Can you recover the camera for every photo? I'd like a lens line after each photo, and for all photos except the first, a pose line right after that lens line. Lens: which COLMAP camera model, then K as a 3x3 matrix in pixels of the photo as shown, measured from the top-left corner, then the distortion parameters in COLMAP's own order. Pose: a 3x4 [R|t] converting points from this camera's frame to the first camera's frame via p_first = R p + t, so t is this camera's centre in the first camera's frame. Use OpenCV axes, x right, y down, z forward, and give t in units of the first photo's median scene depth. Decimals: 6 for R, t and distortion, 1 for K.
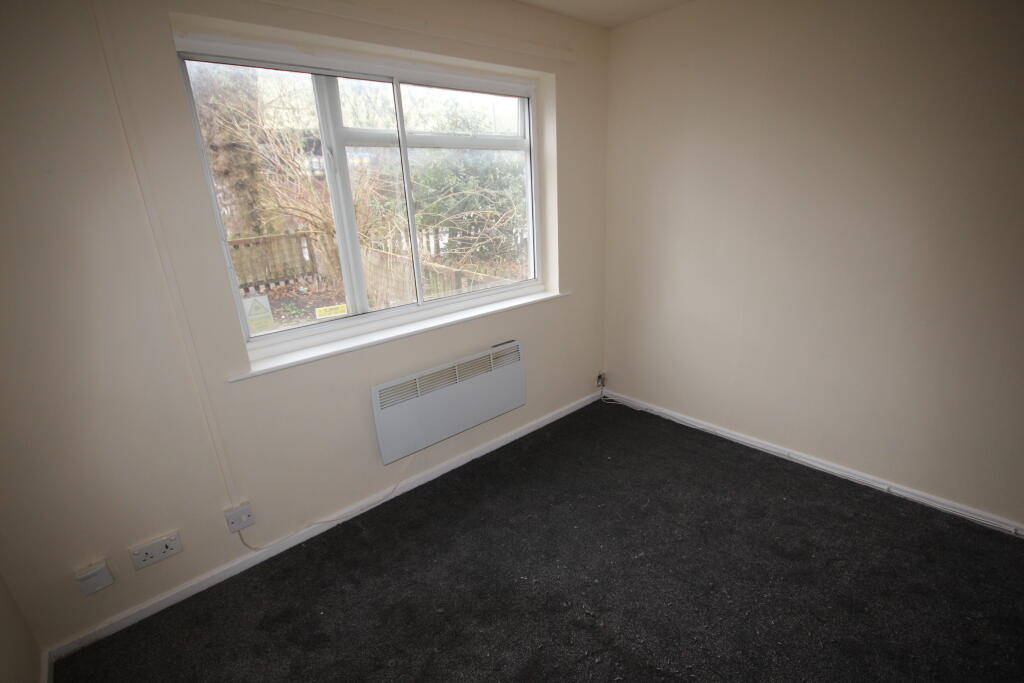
lens RADIAL K [[473.8, 0, 513.3], [0, 473.8, 353.9], [0, 0, 1]] dist [-0.000256, 0.000045]
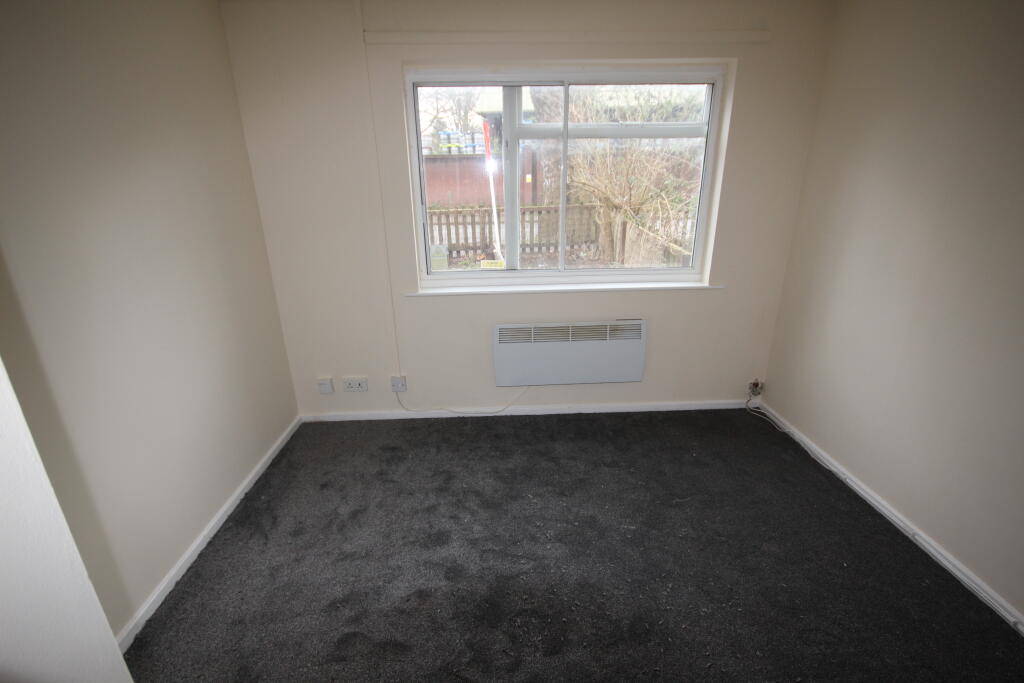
lens RADIAL K [[473.8, 0, 513.3], [0, 473.8, 353.9], [0, 0, 1]] dist [-0.000256, 0.000045]
pose [[0.774970, 0.254624, -0.578435, 0.430800], [-0.226845, 0.966328, 0.121453, -0.019121], [0.589883, 0.037093, 0.806636, -0.028655]]
